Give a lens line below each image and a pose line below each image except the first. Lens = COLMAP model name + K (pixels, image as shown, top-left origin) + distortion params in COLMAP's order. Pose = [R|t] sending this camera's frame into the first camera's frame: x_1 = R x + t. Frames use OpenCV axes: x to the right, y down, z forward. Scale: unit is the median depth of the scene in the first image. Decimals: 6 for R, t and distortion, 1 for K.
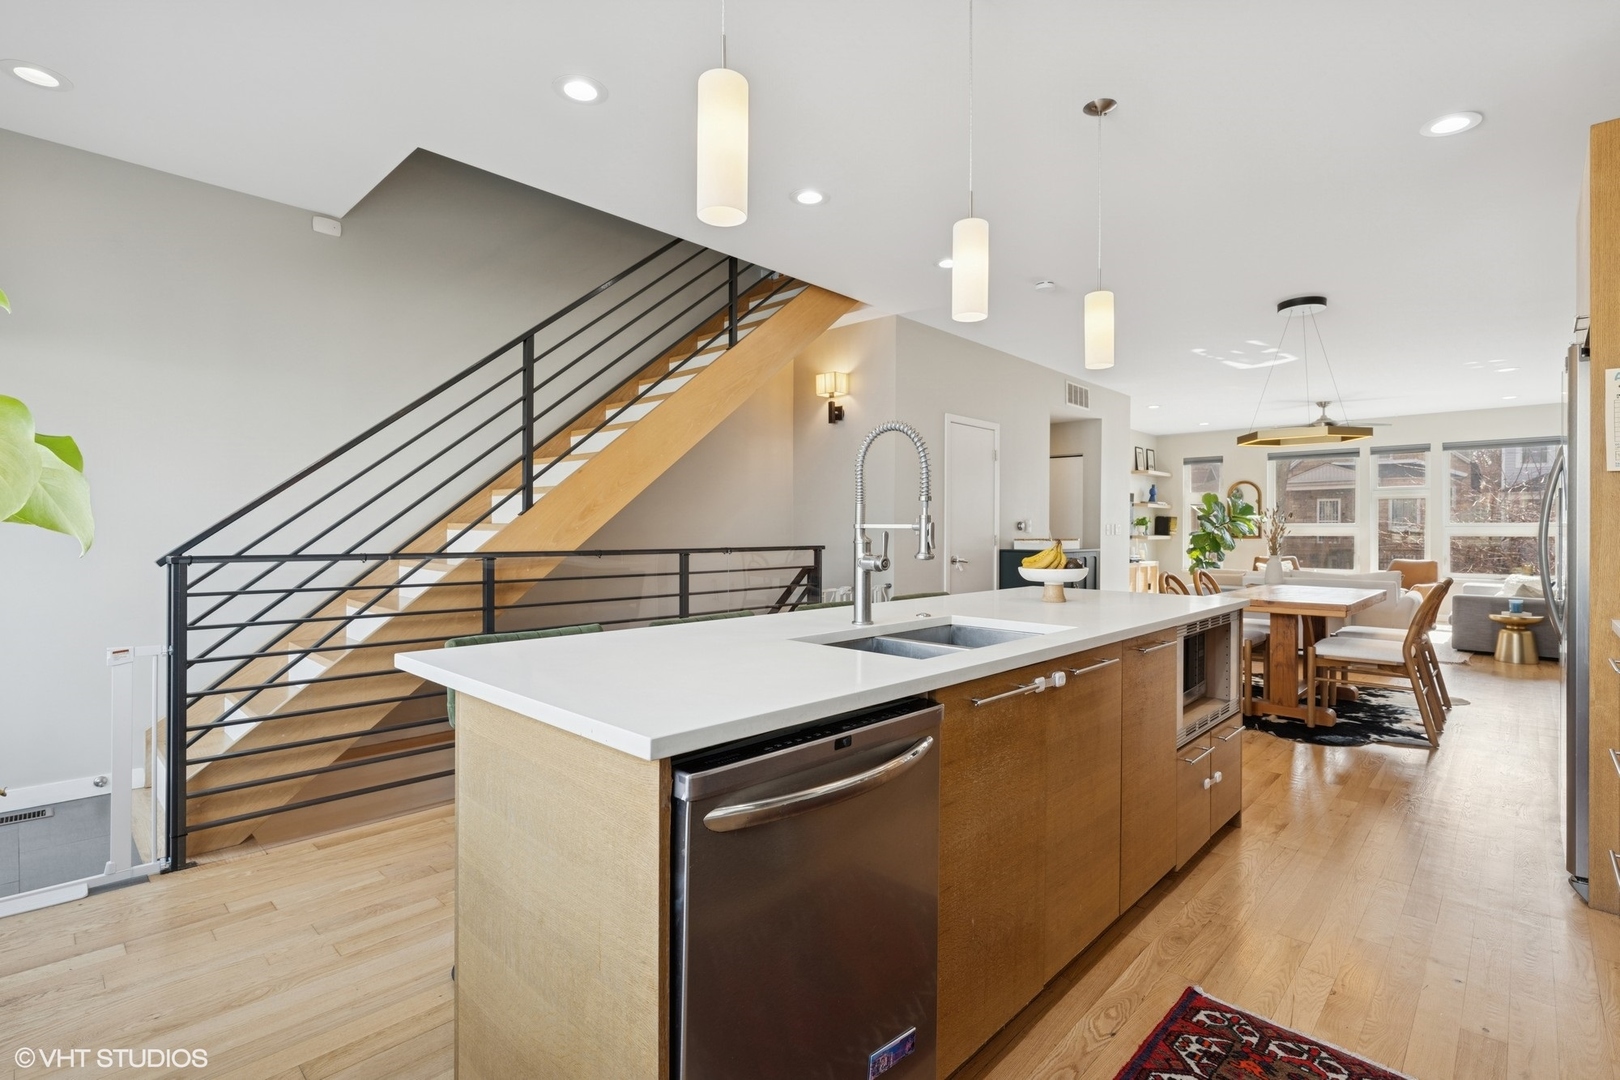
lens RADIAL K [[753.8, 0, 808.7], [0, 753.8, 532.8], [0, 0, 1]] dist [0.000038, 0.000022]
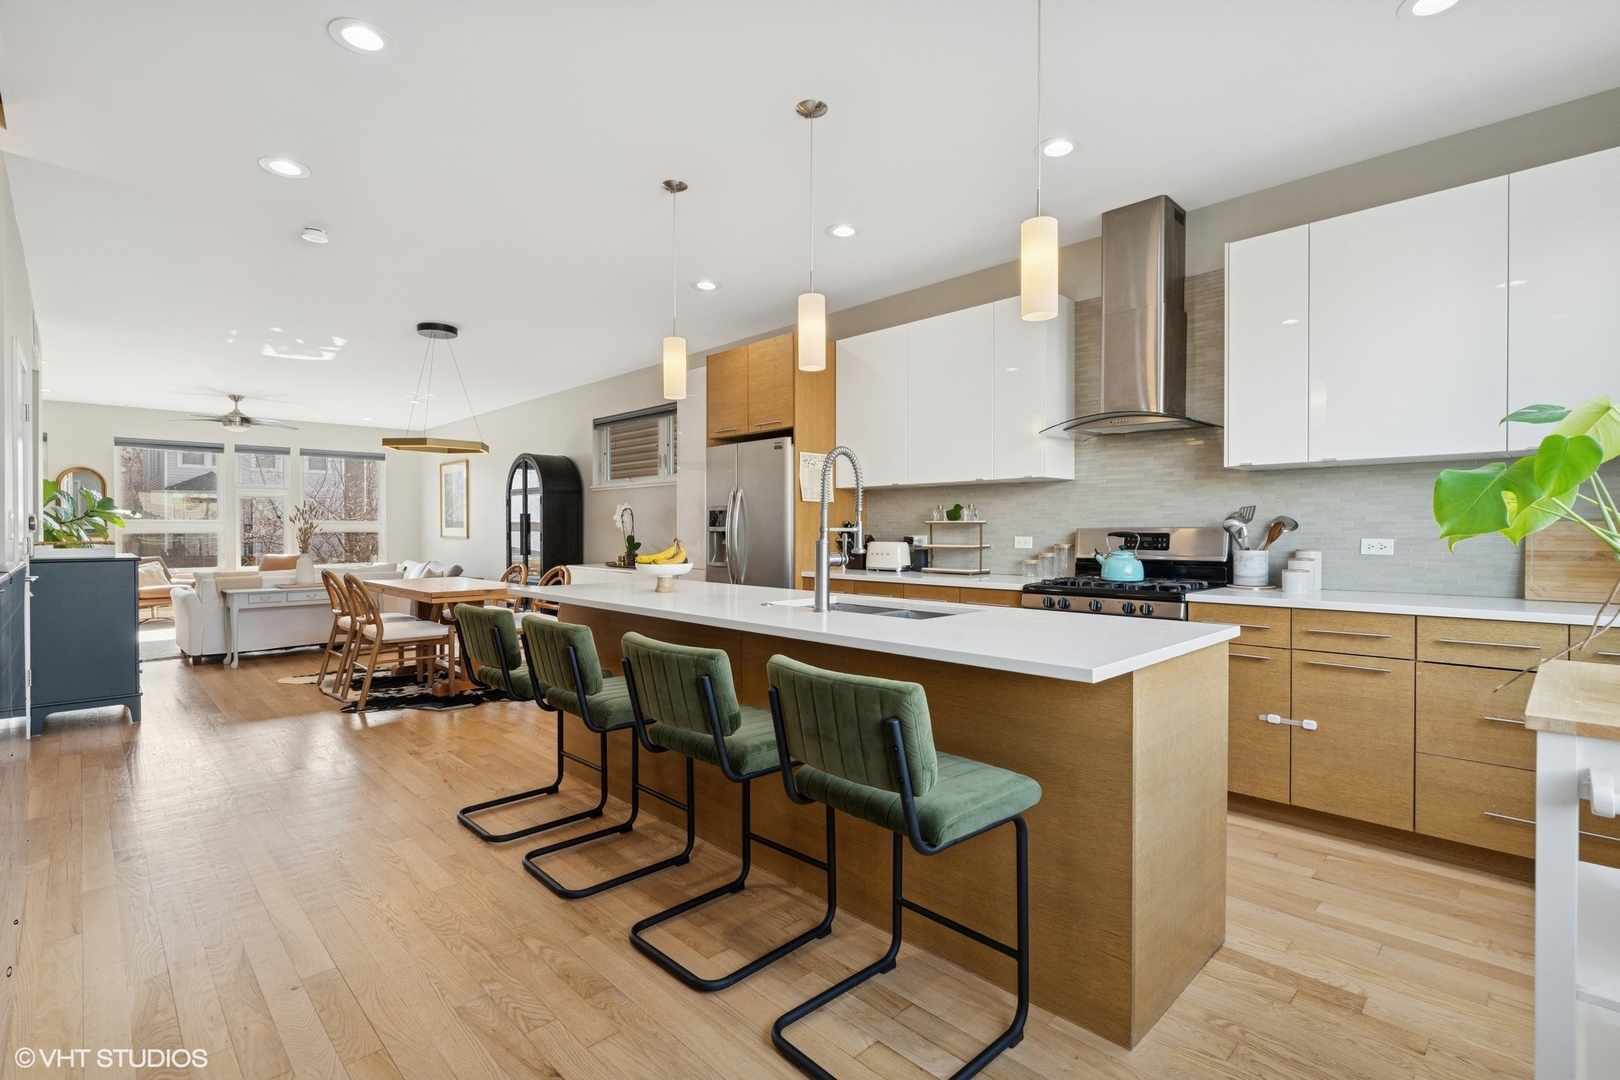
lens RADIAL K [[753.8, 0, 808.4], [0, 753.8, 536.4], [0, 0, 1]] dist [0.000038, 0.000022]
pose [[0.036536, -0.011978, 0.999261, -0.263575], [0.005602, 0.999915, 0.011781, 0.000628], [-0.999317, 0.005168, 0.036600, 0.226606]]
